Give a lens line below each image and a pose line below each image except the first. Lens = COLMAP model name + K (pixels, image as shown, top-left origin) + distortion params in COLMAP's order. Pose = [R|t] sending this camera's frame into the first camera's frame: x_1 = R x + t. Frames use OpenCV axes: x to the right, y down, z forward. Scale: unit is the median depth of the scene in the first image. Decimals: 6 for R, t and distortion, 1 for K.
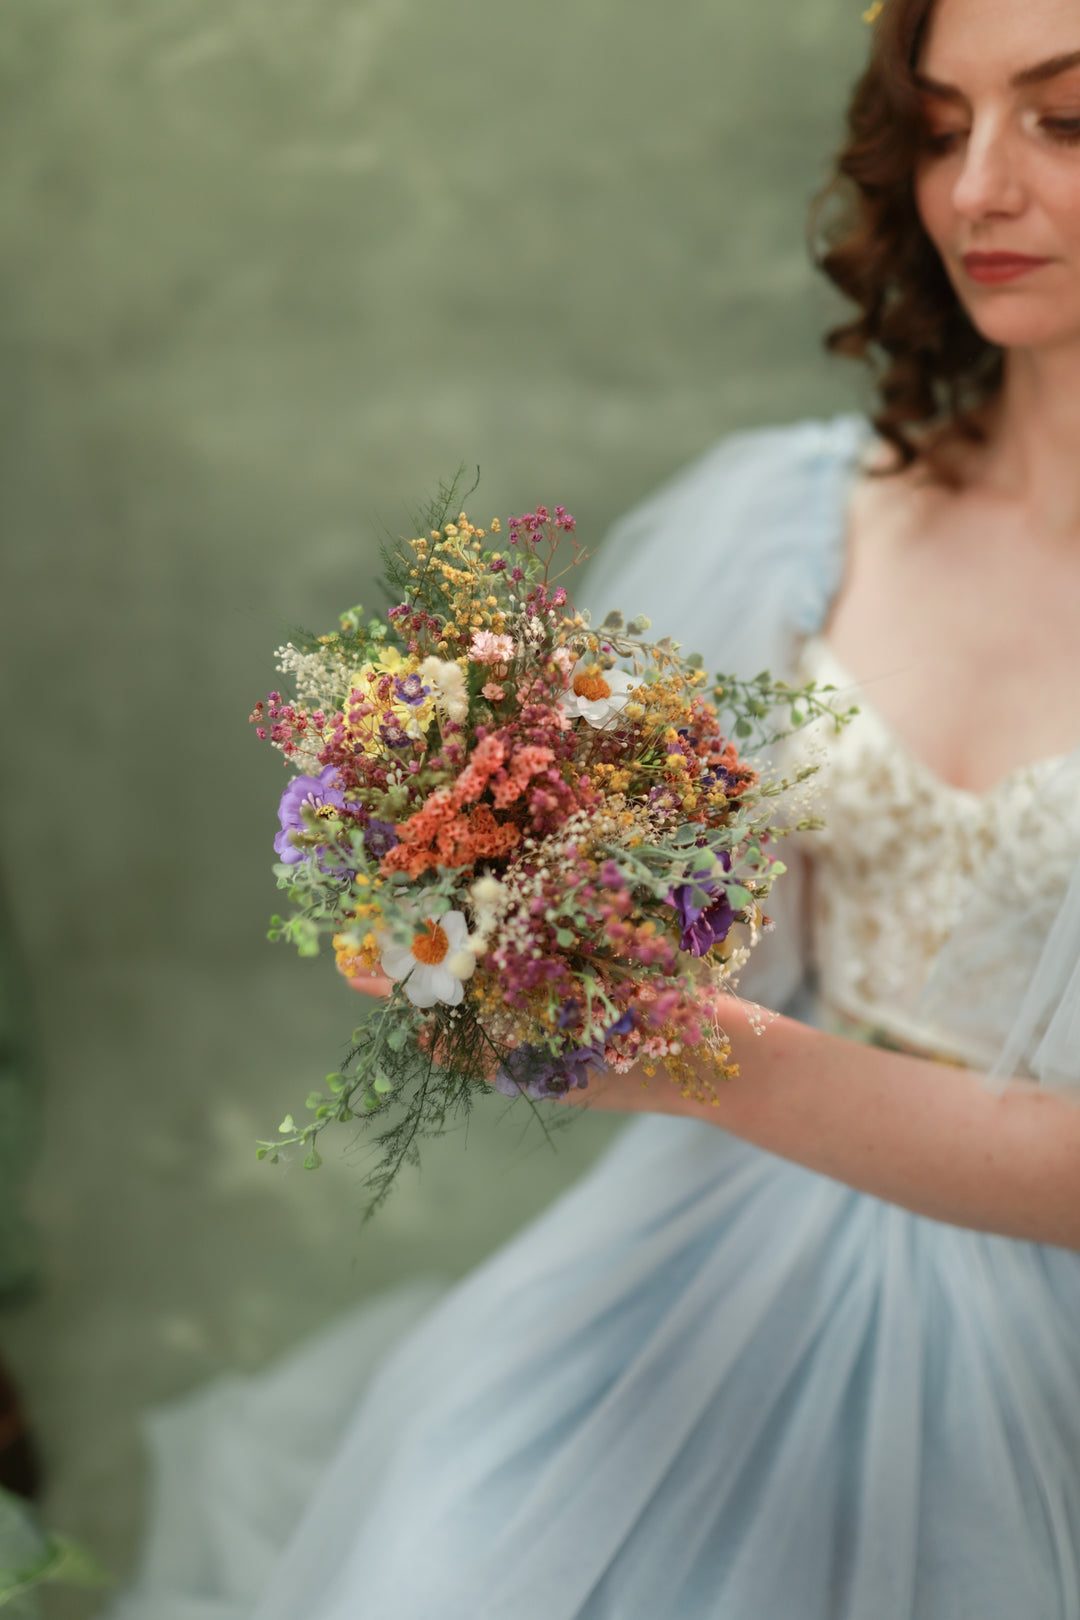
lens RADIAL K [[1749.2, 0, 540.0], [0, 1749.2, 810.0], [0, 0, 1]] dist [-0.021203, -0.013840]
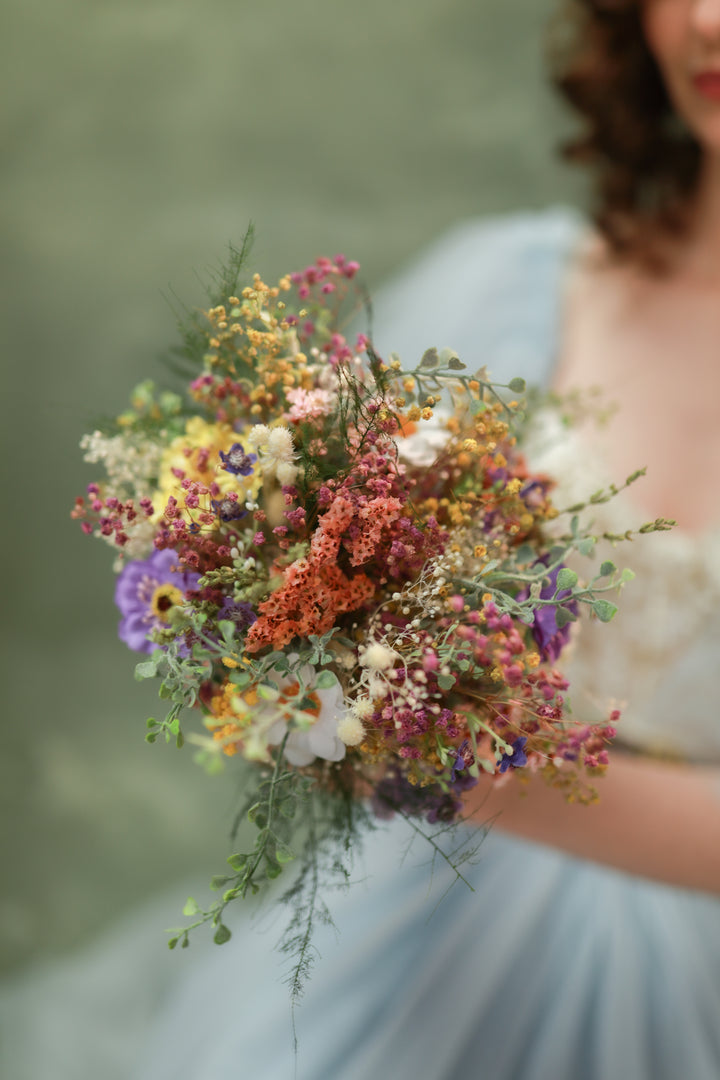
lens RADIAL K [[1166.1, 0, 360.0], [0, 1166.1, 540.0], [0, 0, 1]] dist [-0.021203, -0.013840]
pose [[0.972272, -0.181907, 0.146959, -0.111412], [0.172963, 0.982322, 0.071610, -0.059724], [-0.157387, -0.044206, 0.986547, 0.337709]]
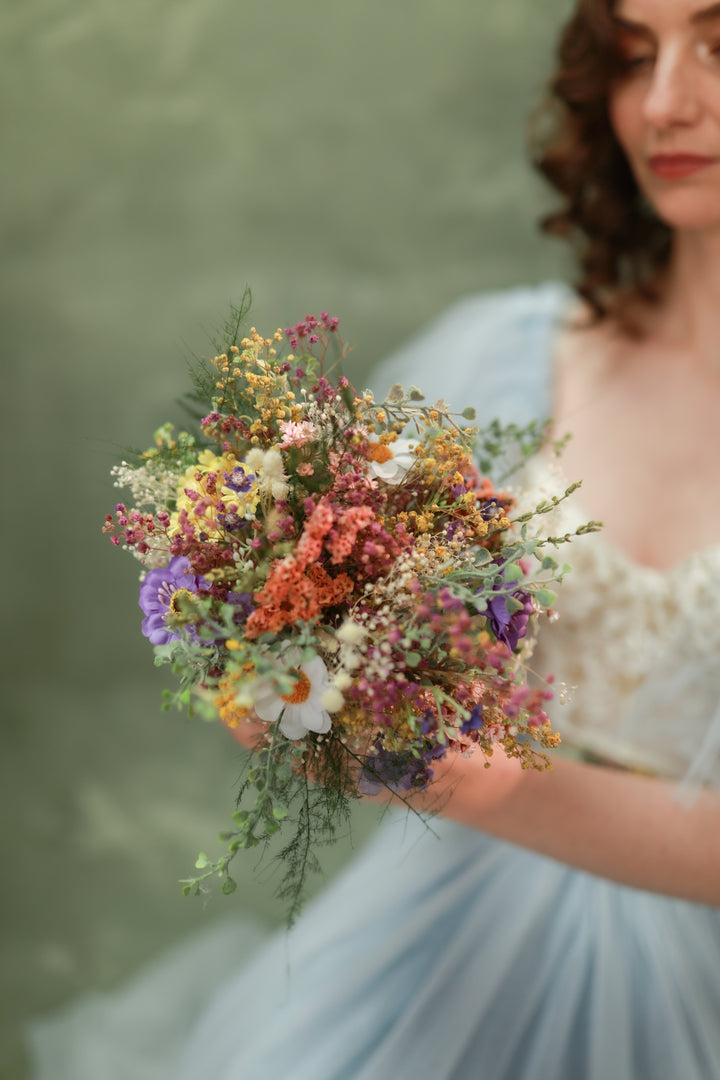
lens RADIAL K [[1166.1, 0, 360.0], [0, 1166.1, 540.0], [0, 0, 1]] dist [-0.021203, -0.013840]
pose [[0.974300, -0.186343, 0.126550, -0.101220], [0.188322, 0.982100, -0.003751, -0.010126], [-0.123586, 0.027487, 0.991953, 0.203190]]
